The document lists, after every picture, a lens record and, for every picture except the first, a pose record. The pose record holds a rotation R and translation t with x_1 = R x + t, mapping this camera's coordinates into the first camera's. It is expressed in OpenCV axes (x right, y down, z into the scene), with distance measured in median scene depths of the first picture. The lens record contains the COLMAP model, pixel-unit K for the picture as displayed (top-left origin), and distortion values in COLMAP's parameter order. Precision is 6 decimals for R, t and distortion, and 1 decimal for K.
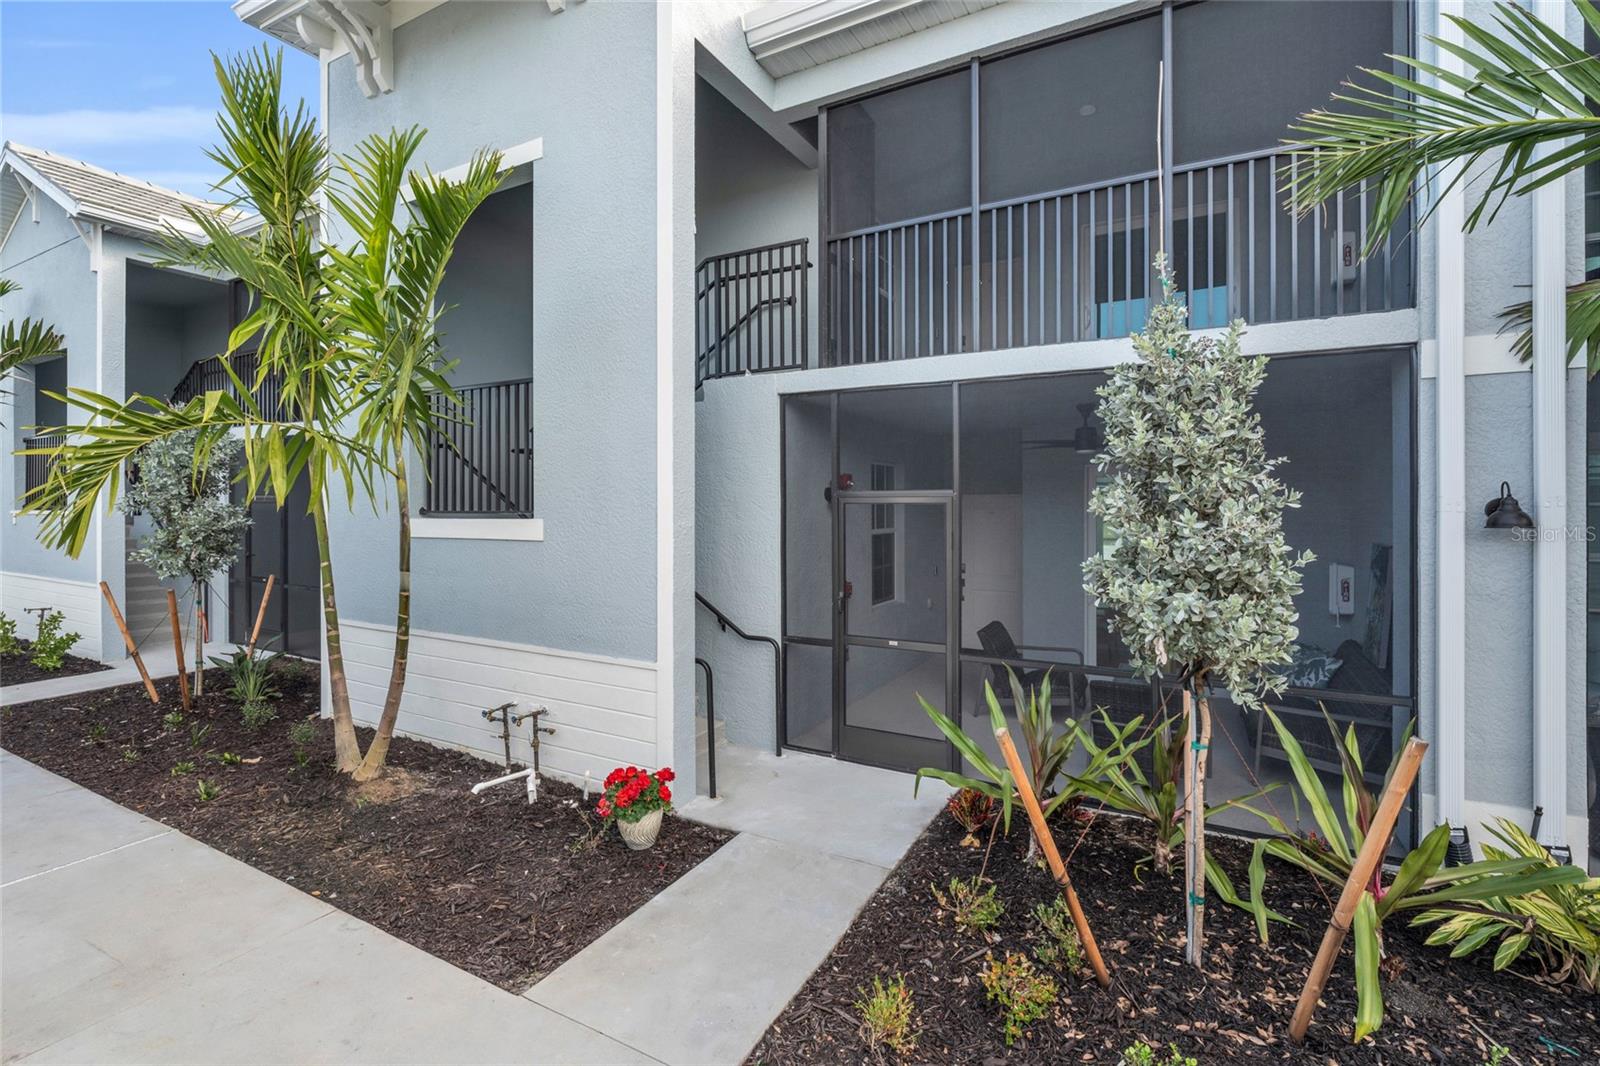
lens RADIAL K [[737.8, 0, 795.6], [0, 737.8, 497.3], [0, 0, 1]] dist [-0.001602, 0.000001]
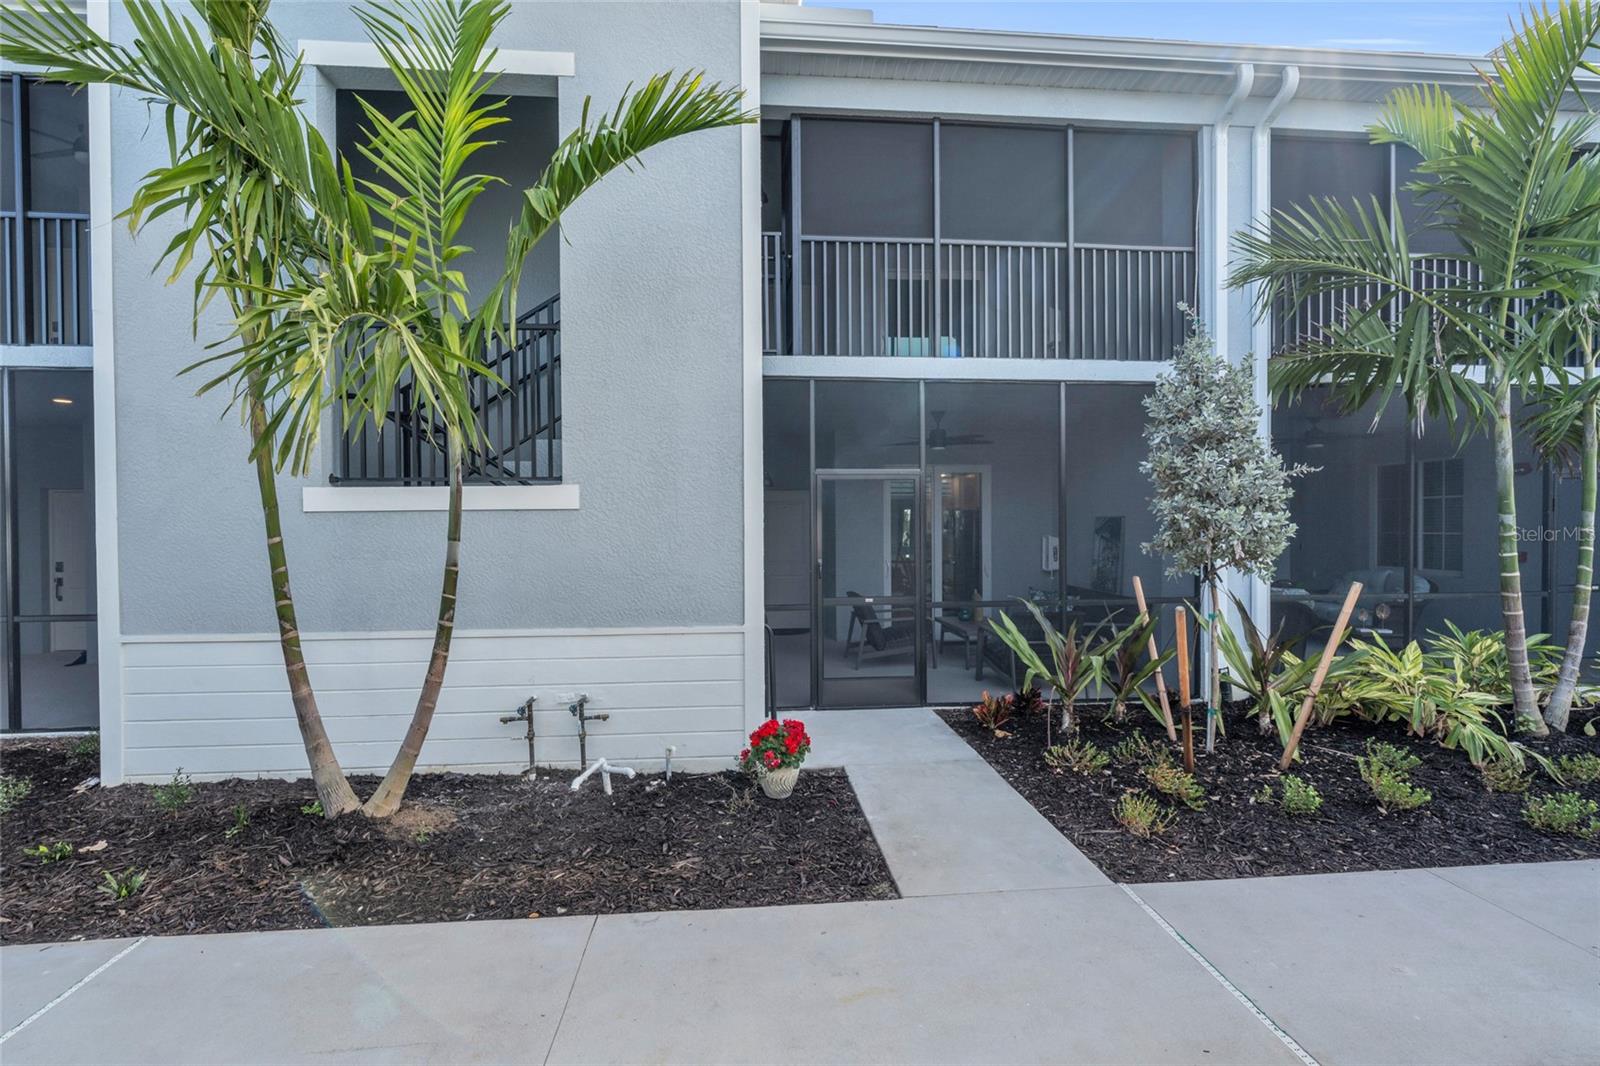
lens RADIAL K [[725.4, 0, 784.9], [0, 725.4, 532.2], [0, 0, 1]] dist [-0.002254, -0.000217]
pose [[0.824756, -0.009590, 0.565408, -0.656713], [0.003633, 0.999925, 0.011660, 0.080457], [-0.565477, -0.007562, 0.824729, 0.140631]]
